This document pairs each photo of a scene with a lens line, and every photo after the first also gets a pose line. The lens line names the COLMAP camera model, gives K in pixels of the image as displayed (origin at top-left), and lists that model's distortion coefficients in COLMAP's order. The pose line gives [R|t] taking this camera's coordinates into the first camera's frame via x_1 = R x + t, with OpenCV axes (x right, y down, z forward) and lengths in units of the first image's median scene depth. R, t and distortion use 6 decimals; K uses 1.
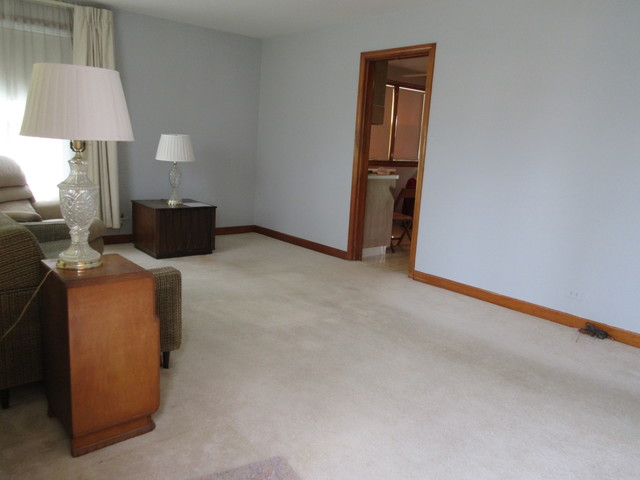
lens RADIAL K [[516.1, 0, 321.4], [0, 516.1, 239.1], [0, 0, 1]] dist [-0.001981, -0.004157]
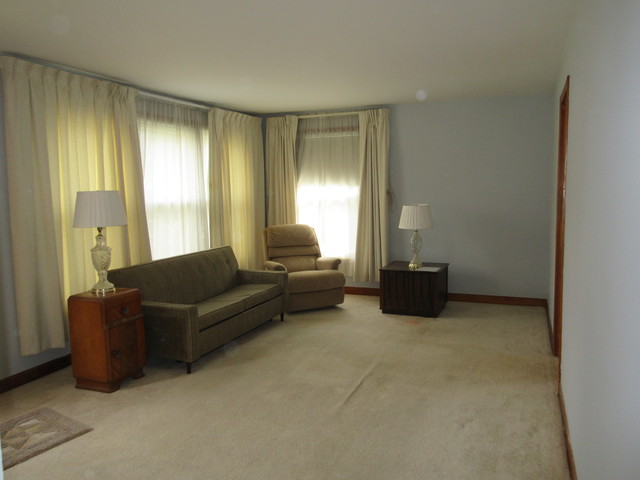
lens RADIAL K [[516.1, 0, 321.5], [0, 516.1, 242.0], [0, 0, 1]] dist [-0.001981, -0.004157]
pose [[0.453488, 0.033697, -0.890625, 0.671360], [-0.122162, 0.992204, -0.024661, -0.076560], [0.882851, 0.119984, 0.454069, 0.351783]]
